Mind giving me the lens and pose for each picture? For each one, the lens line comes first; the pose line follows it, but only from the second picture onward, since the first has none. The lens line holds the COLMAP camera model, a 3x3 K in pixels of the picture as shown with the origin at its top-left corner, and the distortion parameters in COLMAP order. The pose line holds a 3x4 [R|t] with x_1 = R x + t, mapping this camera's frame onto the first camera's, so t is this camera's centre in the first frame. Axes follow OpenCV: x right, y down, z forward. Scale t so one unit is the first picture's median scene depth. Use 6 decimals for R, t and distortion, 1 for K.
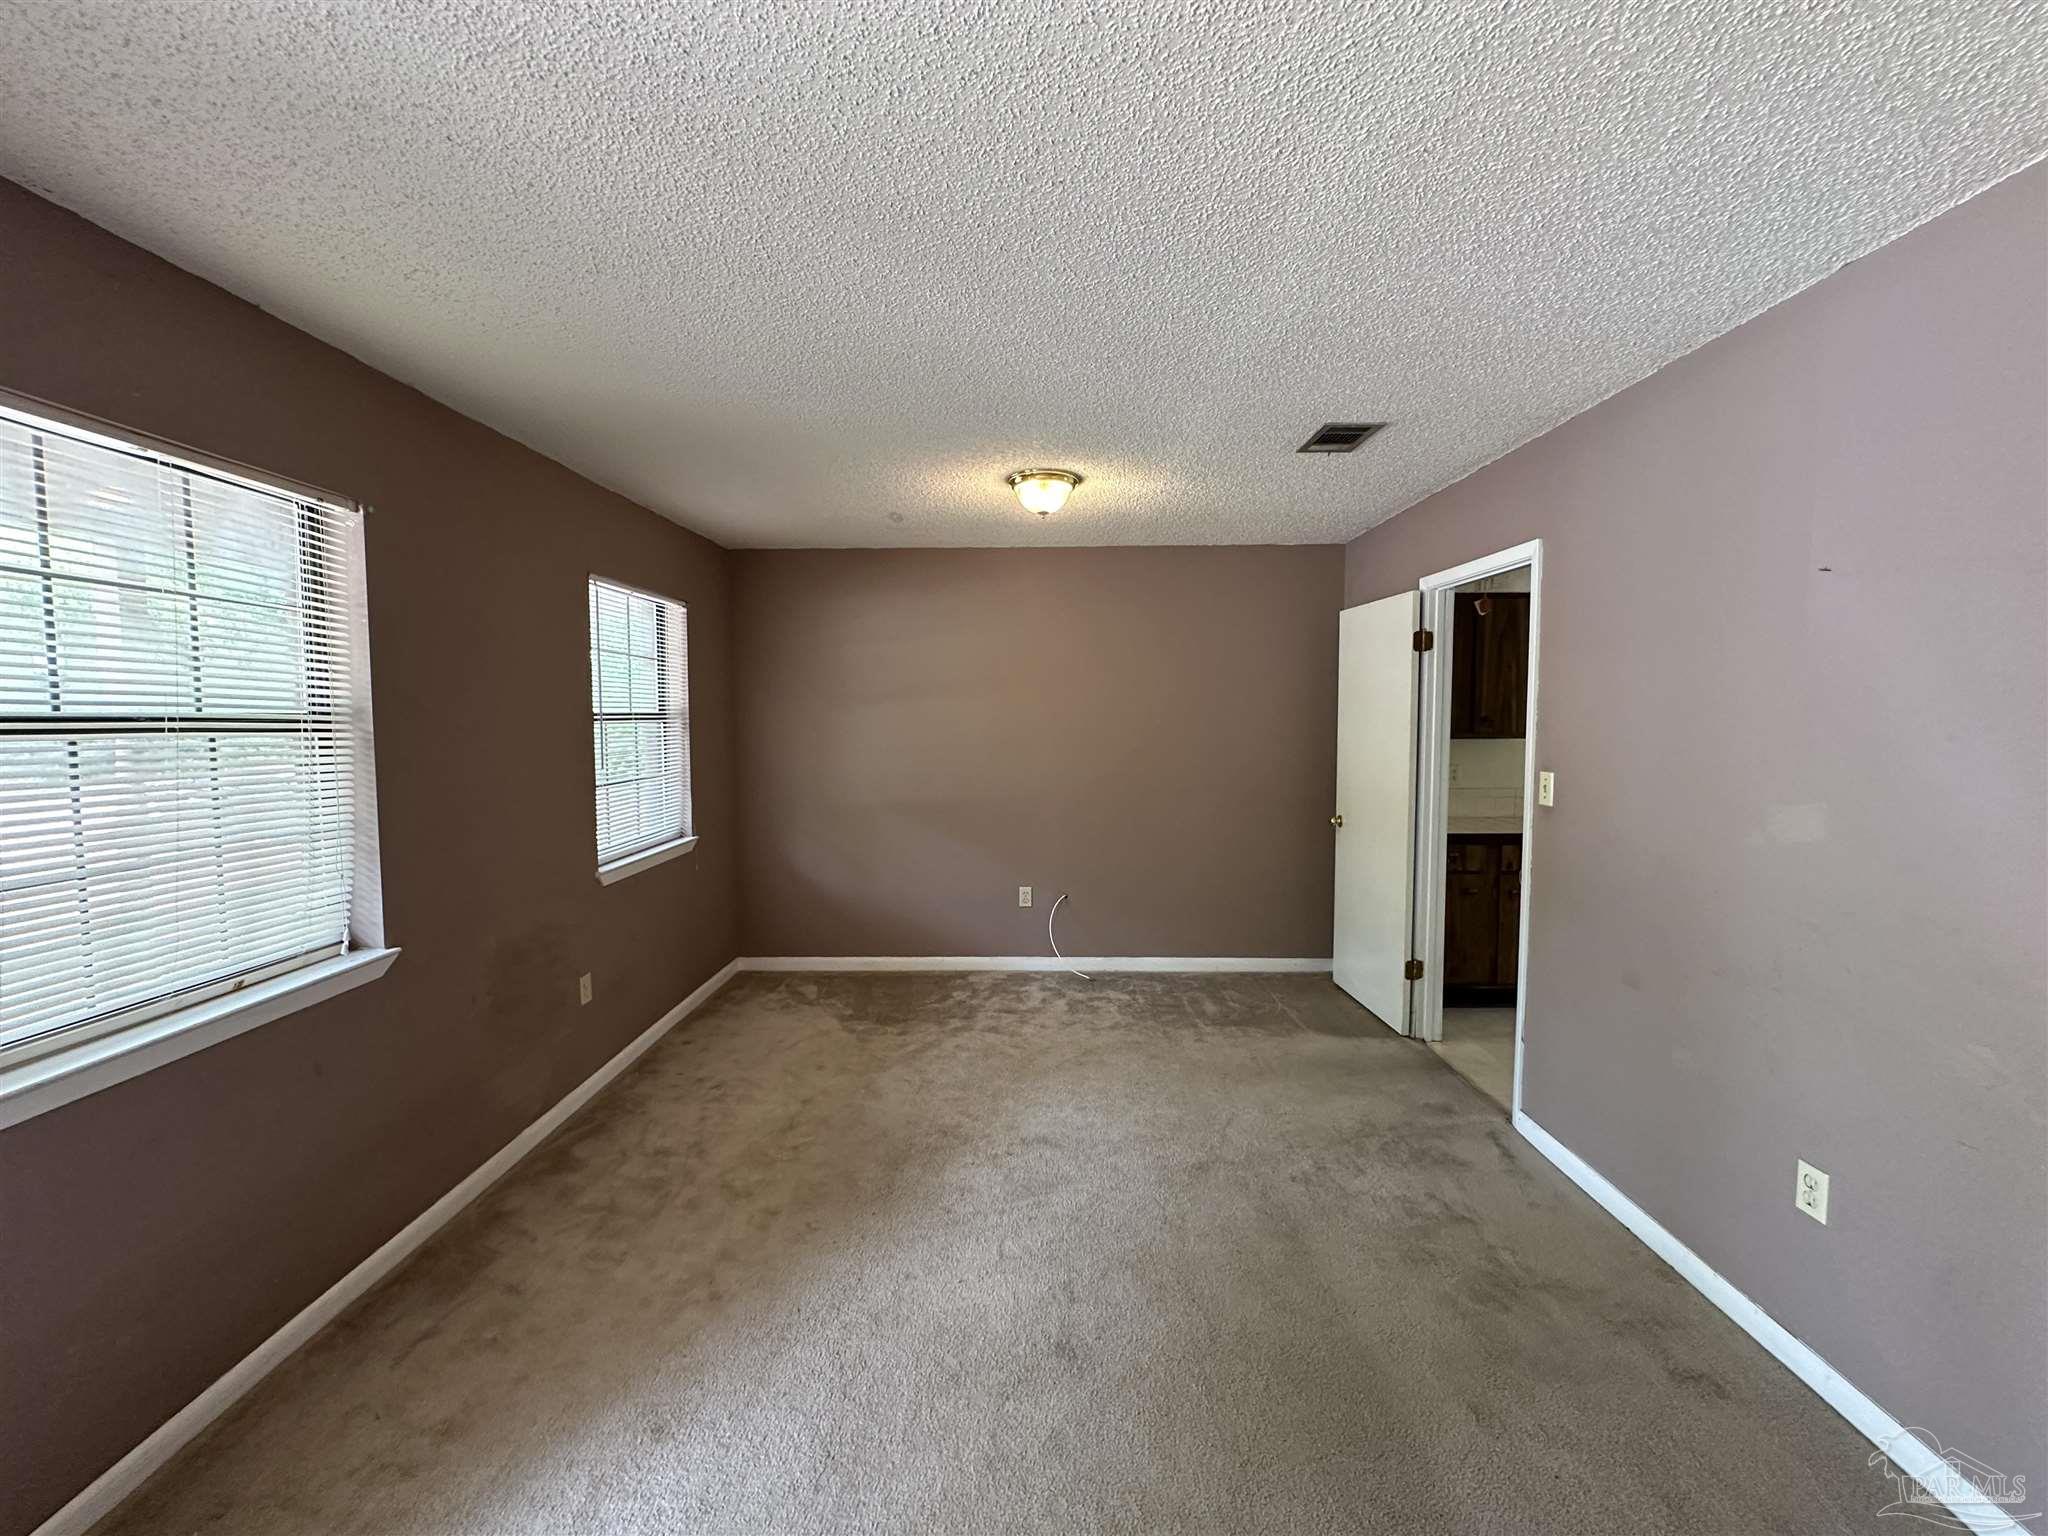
lens RADIAL K [[820.7, 0, 1024.0], [0, 820.7, 768.0], [0, 0, 1]] dist [-0.006936, 0.003370]
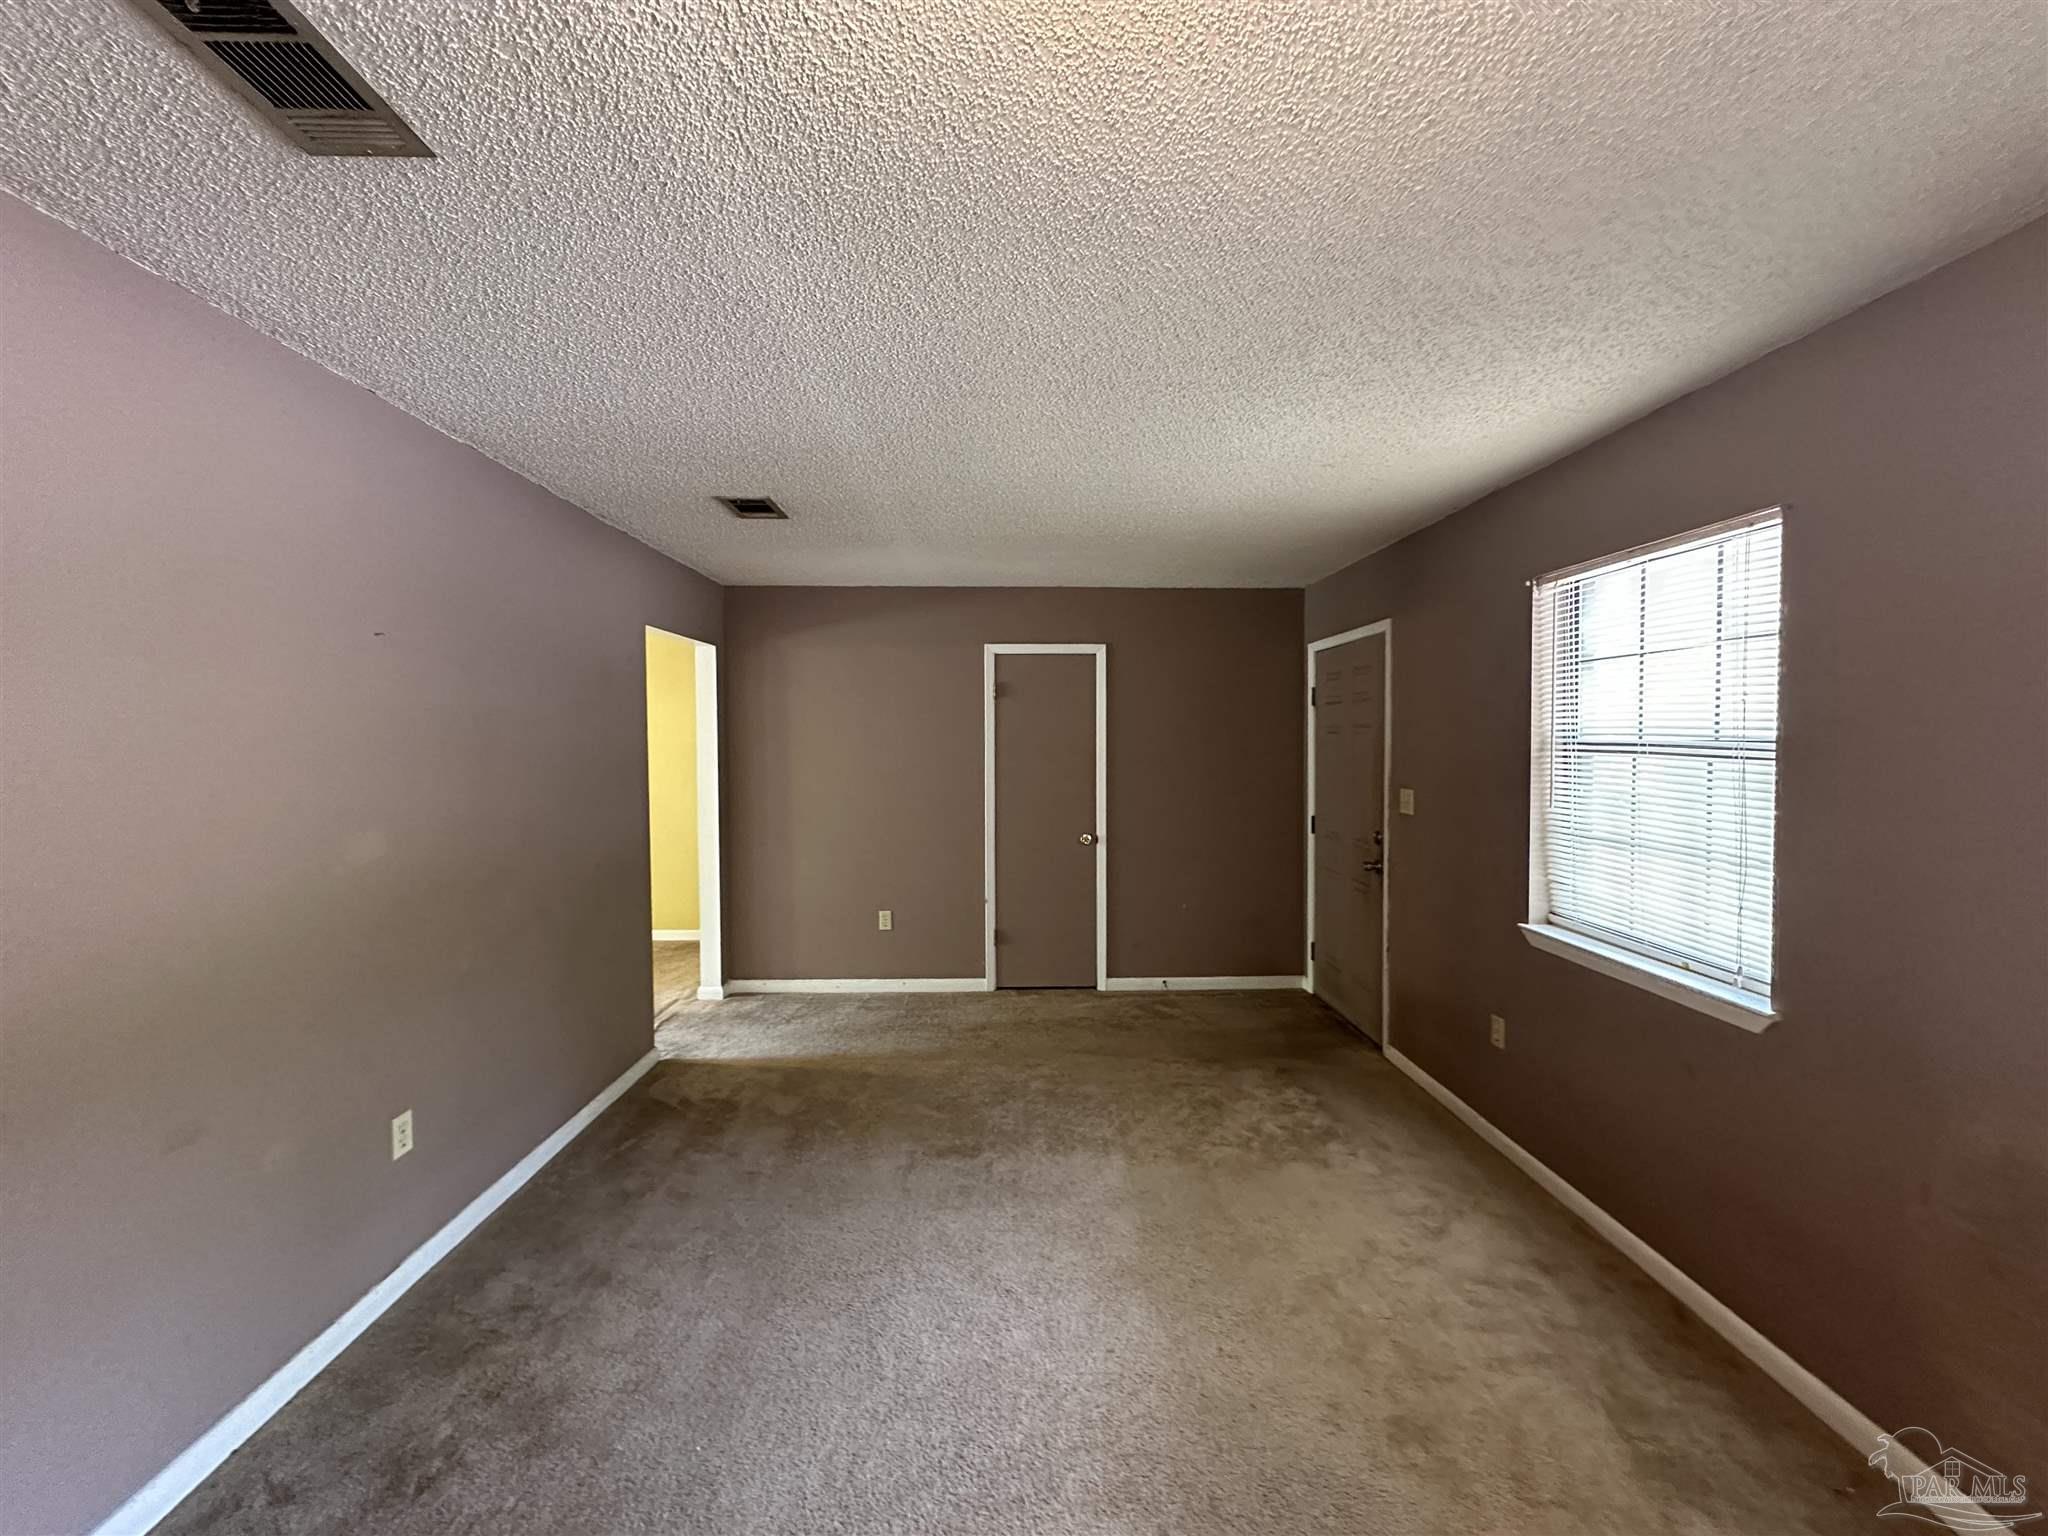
lens RADIAL K [[820.7, 0, 1024.0], [0, 820.7, 768.0], [0, 0, 1]] dist [-0.006936, 0.003370]
pose [[-0.999003, 0.009510, -0.043608, 0.065633], [0.005246, 0.995283, 0.096868, -0.146923], [0.044323, 0.096542, -0.994341, 2.131077]]
